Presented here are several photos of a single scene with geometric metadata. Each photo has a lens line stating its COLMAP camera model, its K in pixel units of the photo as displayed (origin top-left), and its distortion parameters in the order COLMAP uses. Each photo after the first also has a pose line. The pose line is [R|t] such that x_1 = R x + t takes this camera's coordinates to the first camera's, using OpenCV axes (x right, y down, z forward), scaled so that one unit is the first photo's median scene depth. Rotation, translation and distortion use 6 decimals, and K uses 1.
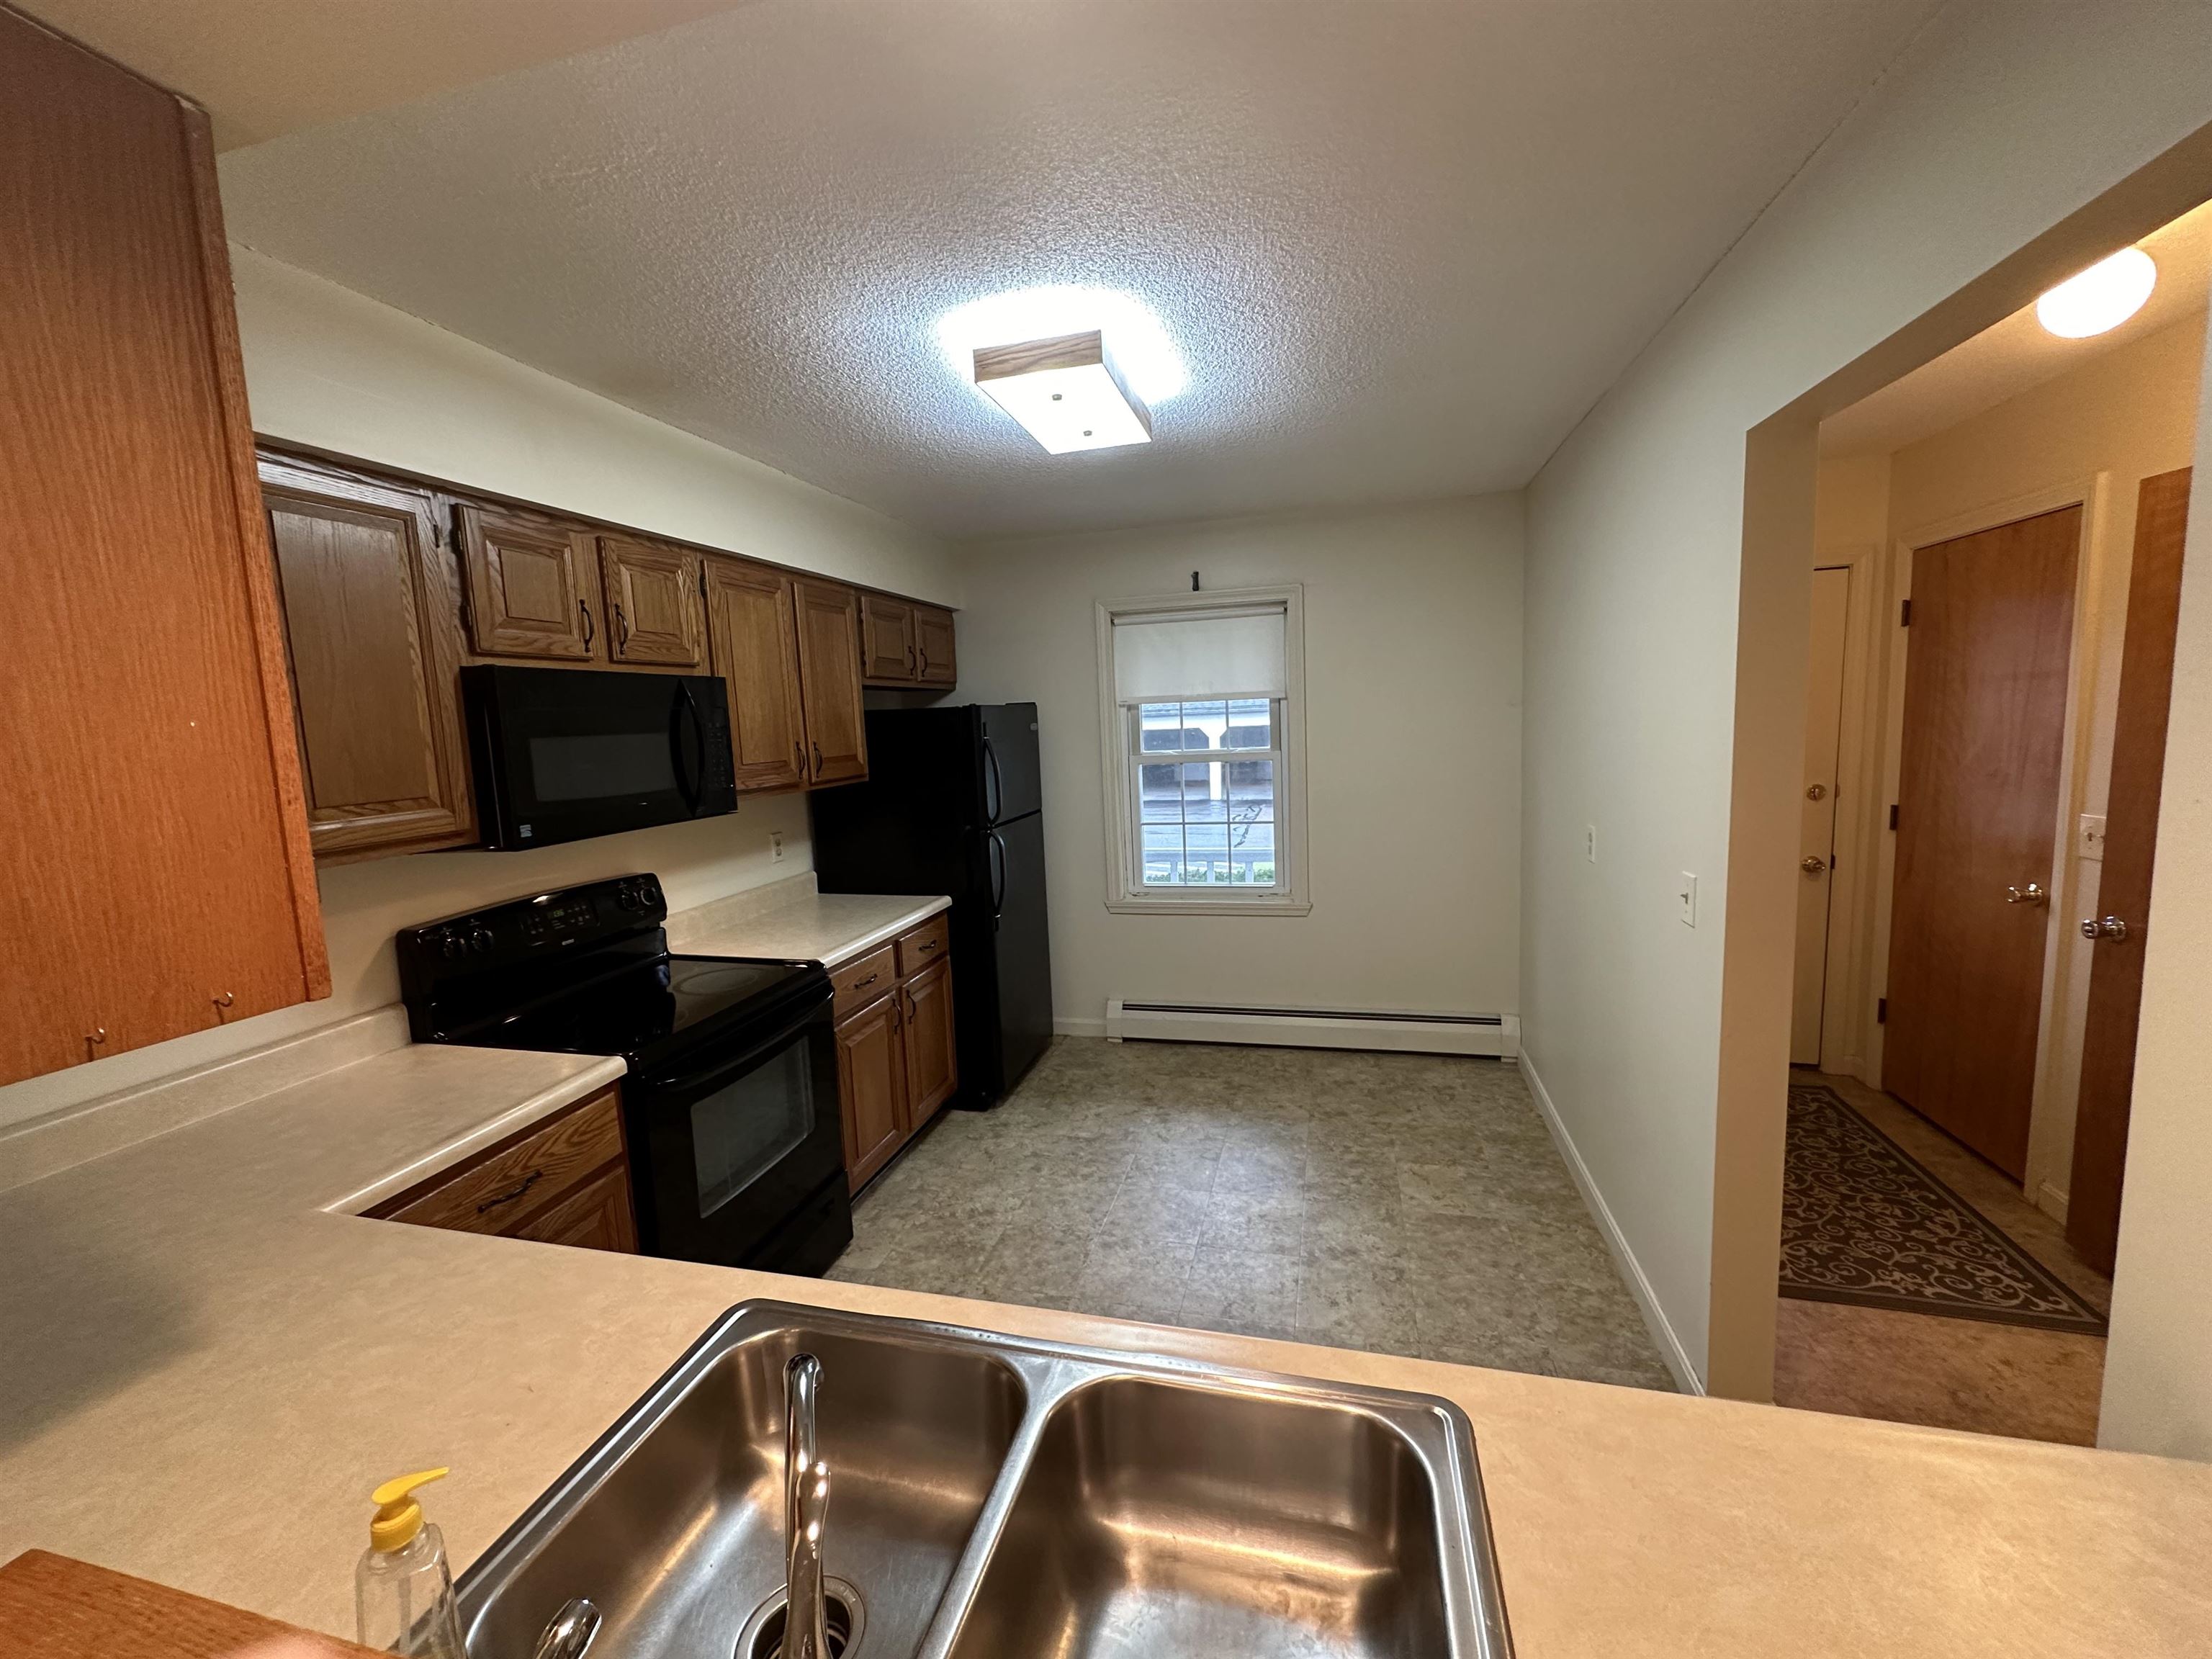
lens RADIAL K [[884.7, 0, 1109.7], [0, 884.7, 820.7], [0, 0, 1]] dist [0.002489, -0.000103]
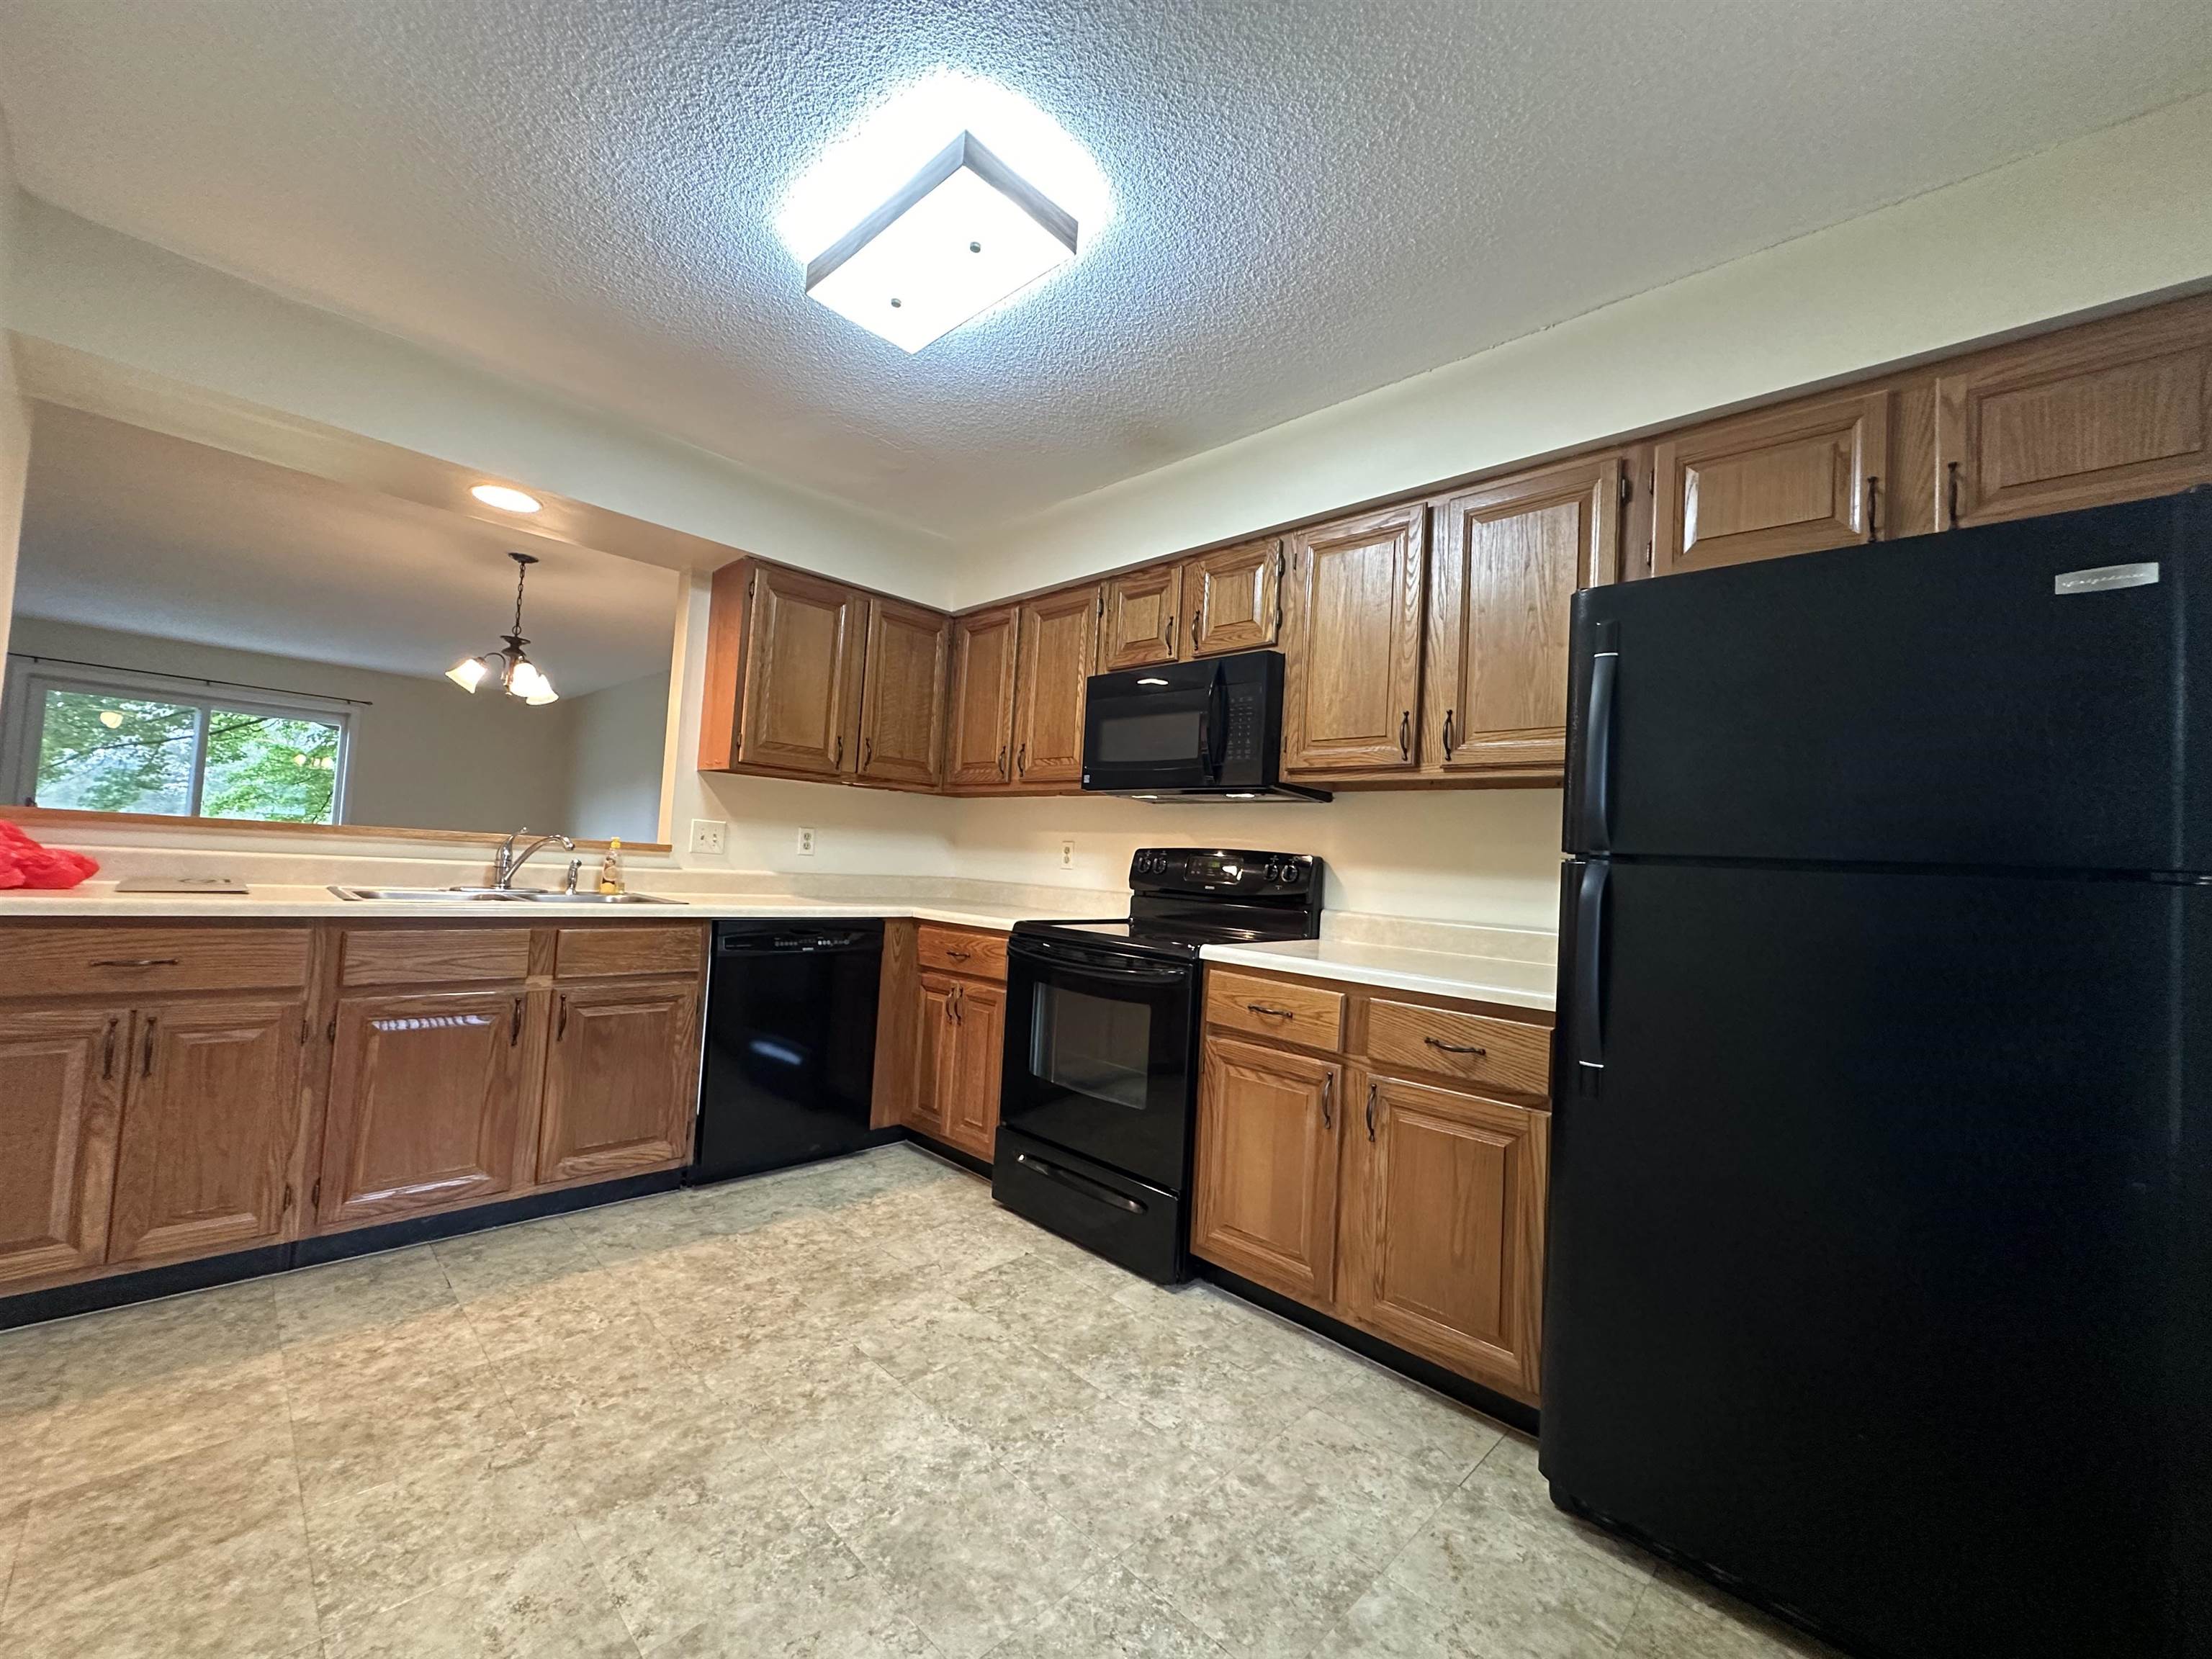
lens RADIAL K [[884.7, 0, 1108.0], [0, 884.7, 817.1], [0, 0, 1]] dist [0.002489, -0.000103]
pose [[-0.494856, -0.024598, -0.868627, 0.475220], [-0.138488, 0.989056, 0.050889, -0.003742], [0.857869, 0.145477, -0.492847, 1.280158]]
